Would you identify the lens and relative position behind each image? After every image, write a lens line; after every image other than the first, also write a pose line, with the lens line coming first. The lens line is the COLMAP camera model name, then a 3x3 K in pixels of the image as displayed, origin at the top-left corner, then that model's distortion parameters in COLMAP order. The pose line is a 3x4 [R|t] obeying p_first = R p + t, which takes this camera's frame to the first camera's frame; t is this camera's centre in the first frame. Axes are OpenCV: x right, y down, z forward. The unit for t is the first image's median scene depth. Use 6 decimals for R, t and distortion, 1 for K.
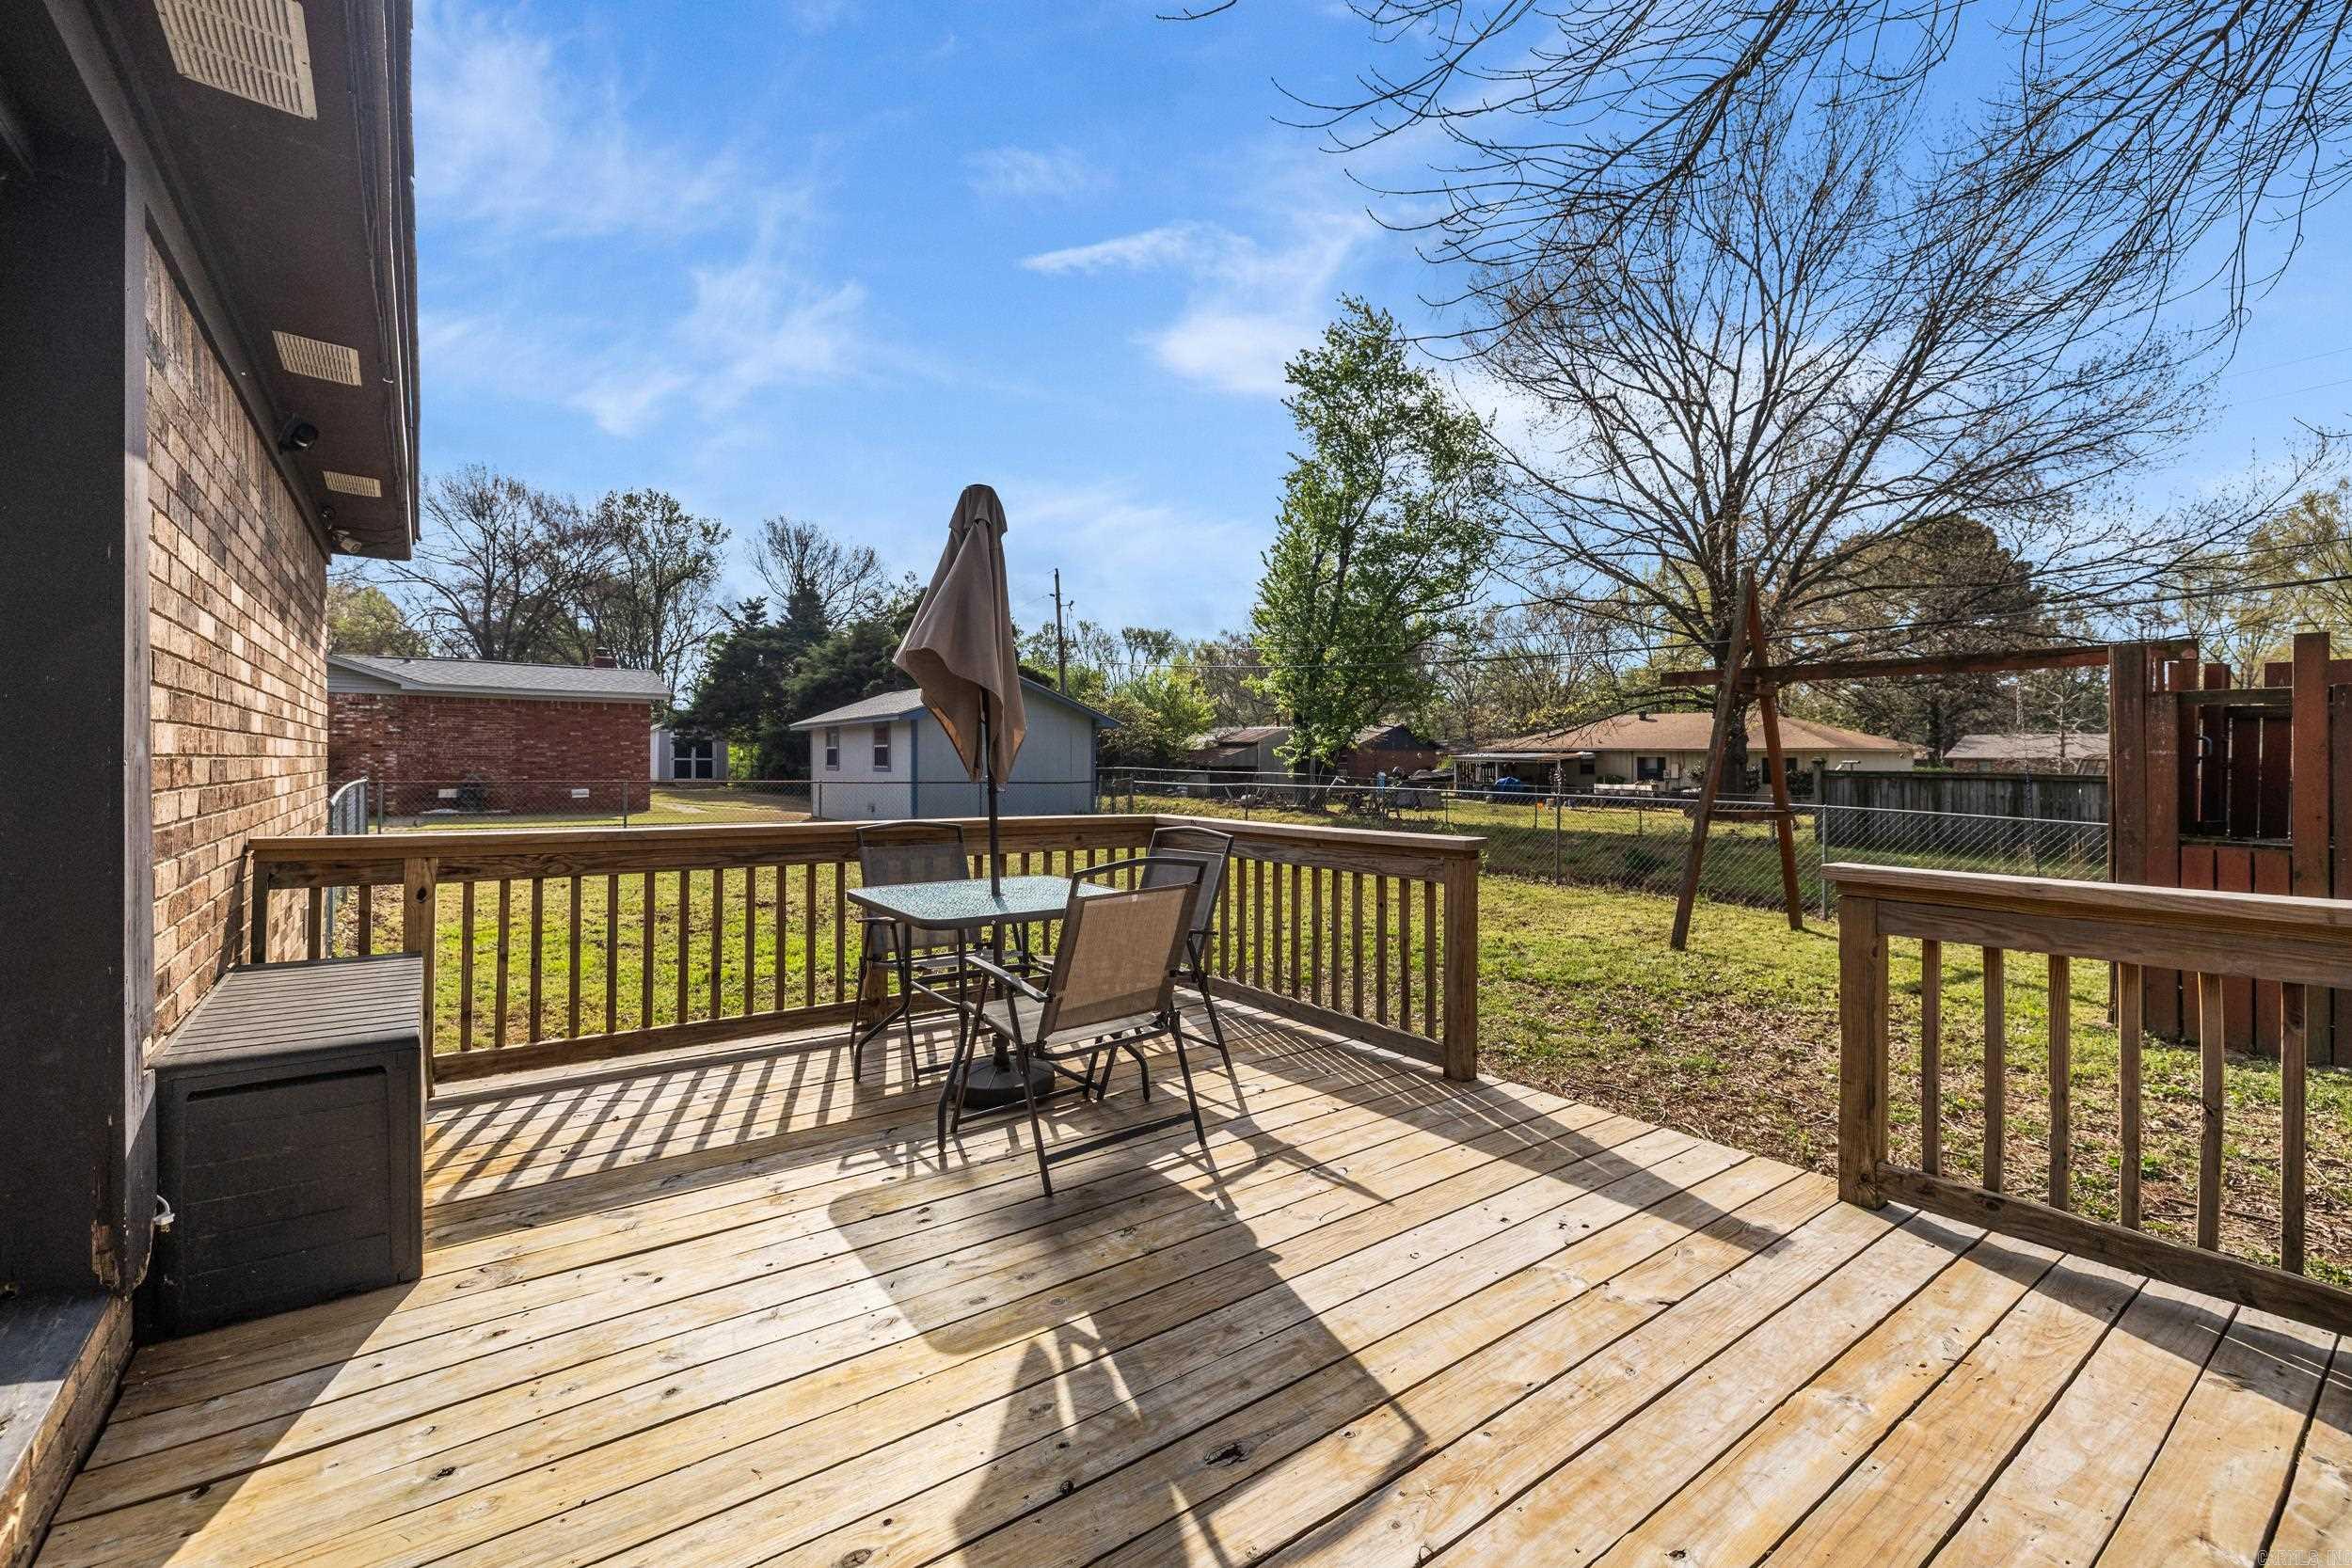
lens RADIAL K [[978.5, 0, 1162.7], [0, 978.5, 770.5], [0, 0, 1]] dist [0.000758, -0.000181]
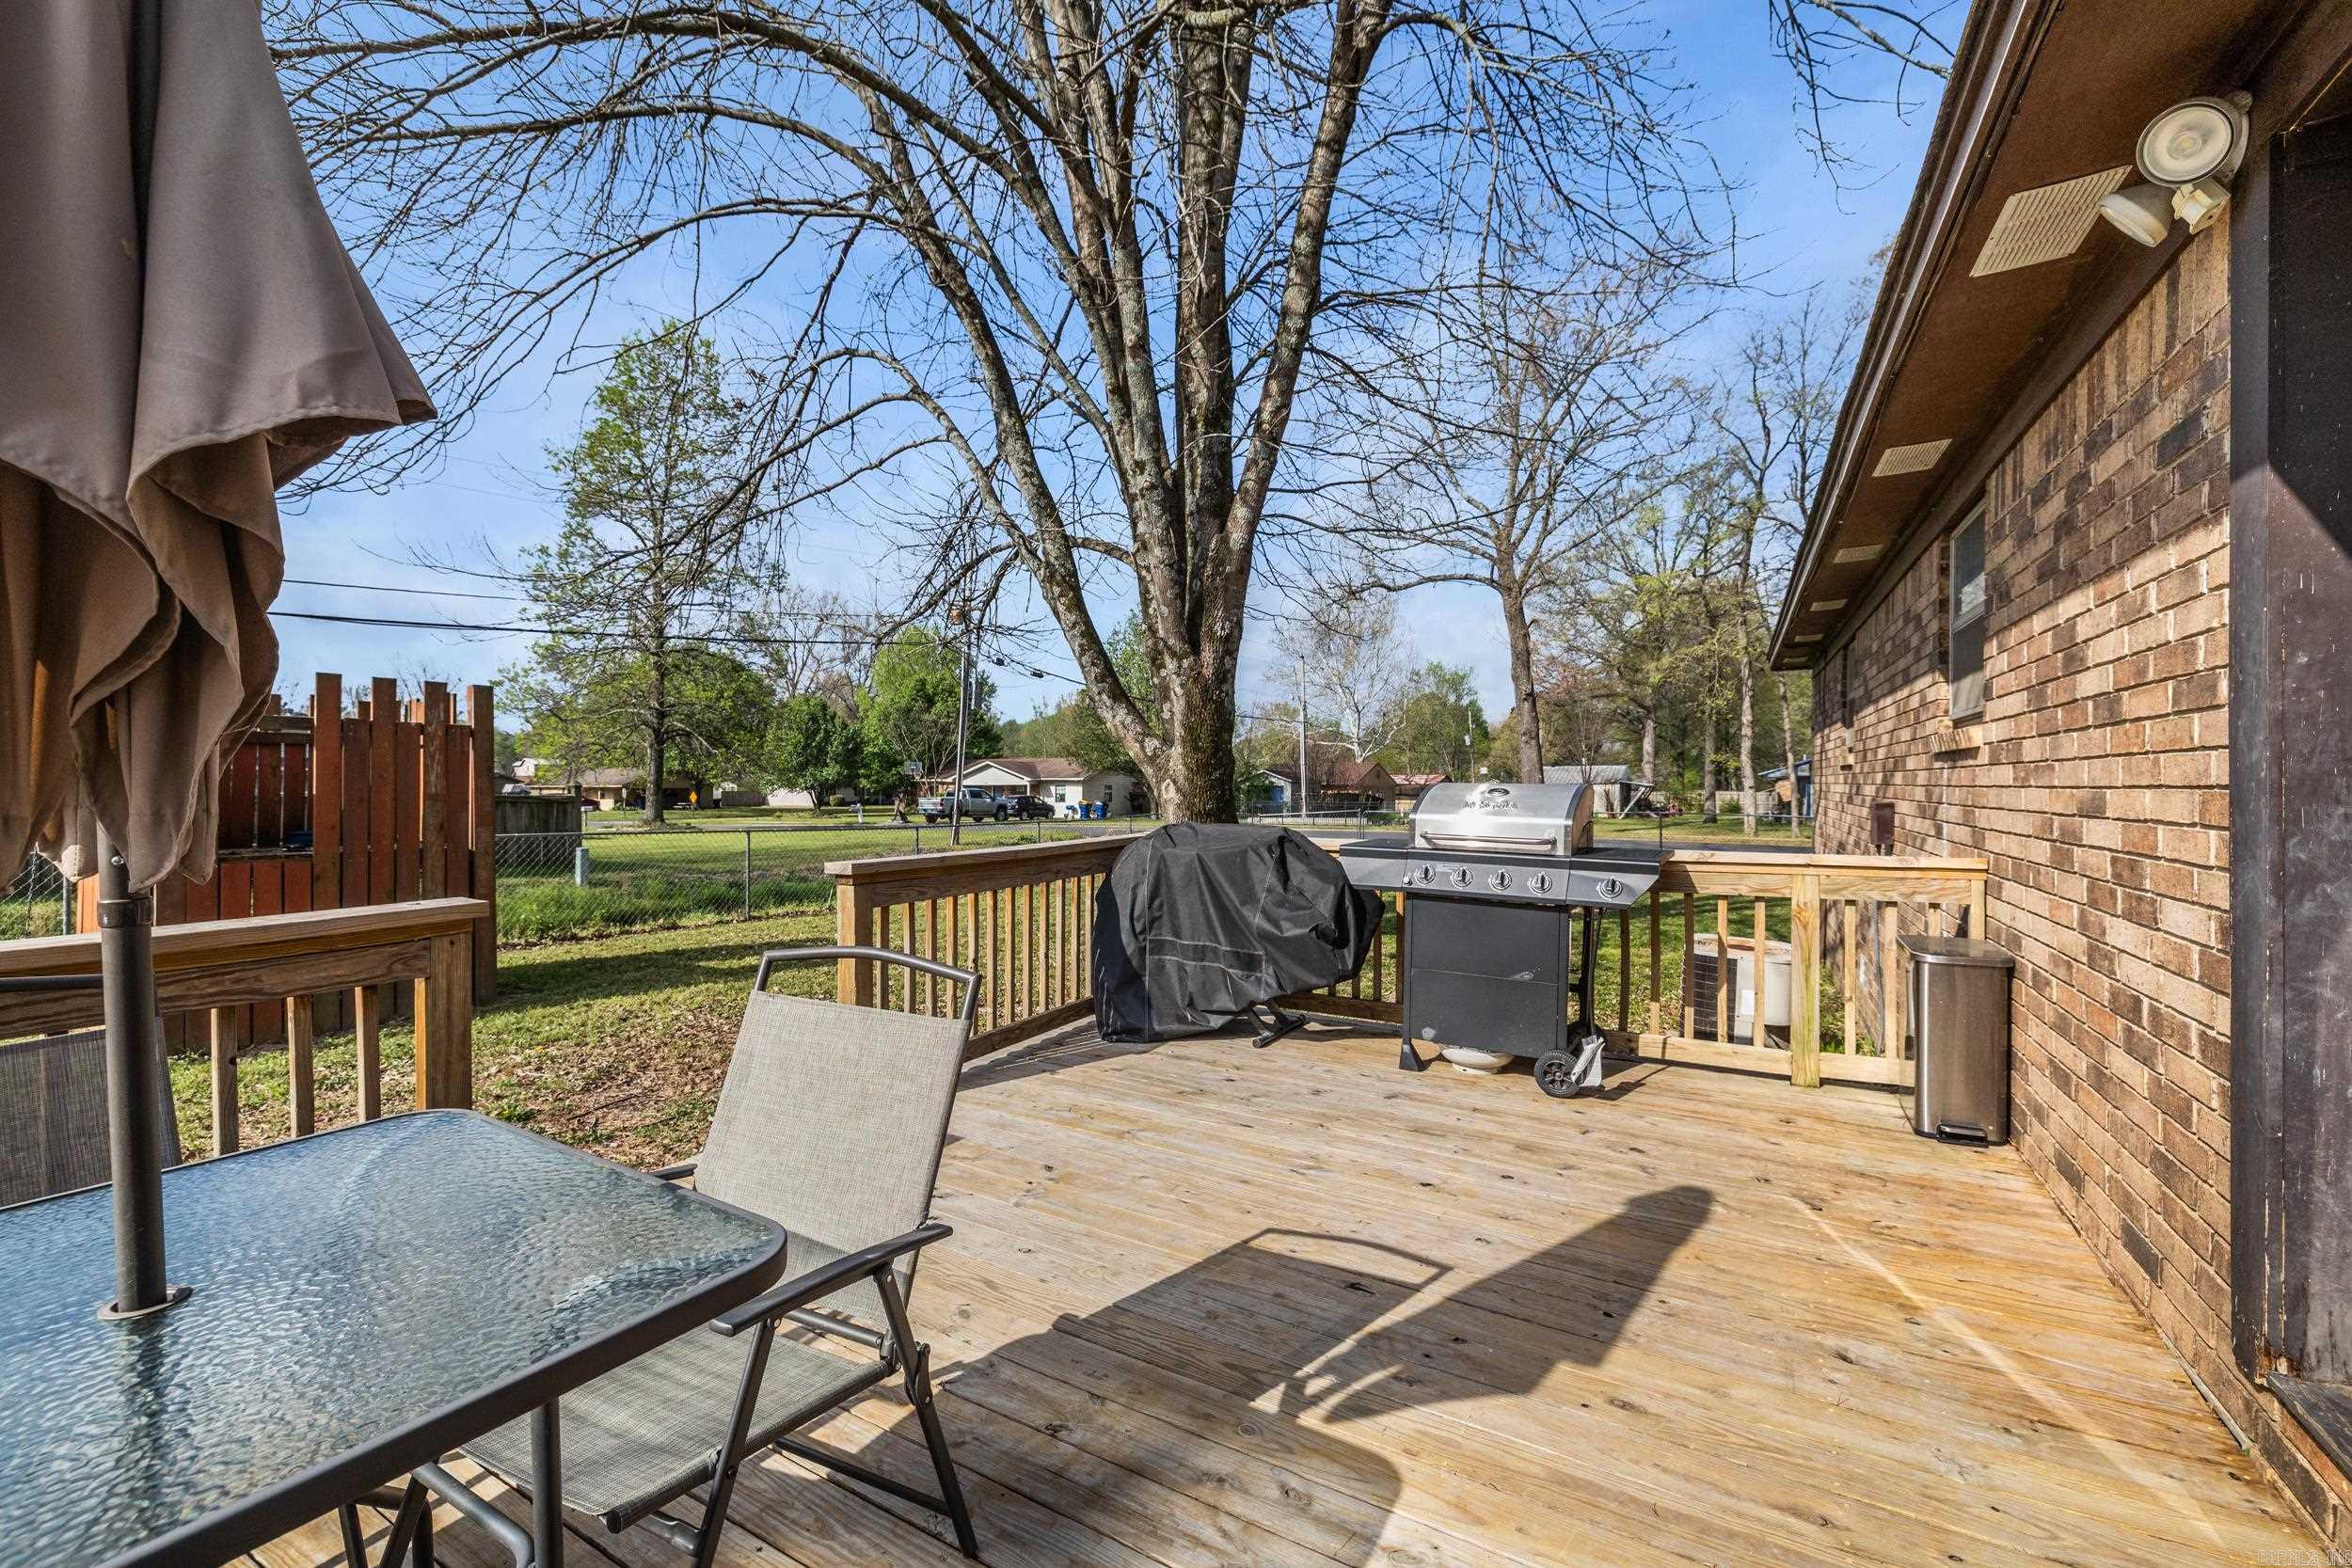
lens RADIAL K [[978.5, 0, 1167.6], [0, 978.5, 788.3], [0, 0, 1]] dist [0.000758, -0.000181]
pose [[-0.395378, -0.009998, 0.918464, -0.899293], [0.012180, 0.999796, 0.016126, -0.021744], [-0.918438, 0.017563, -0.395175, 1.477896]]
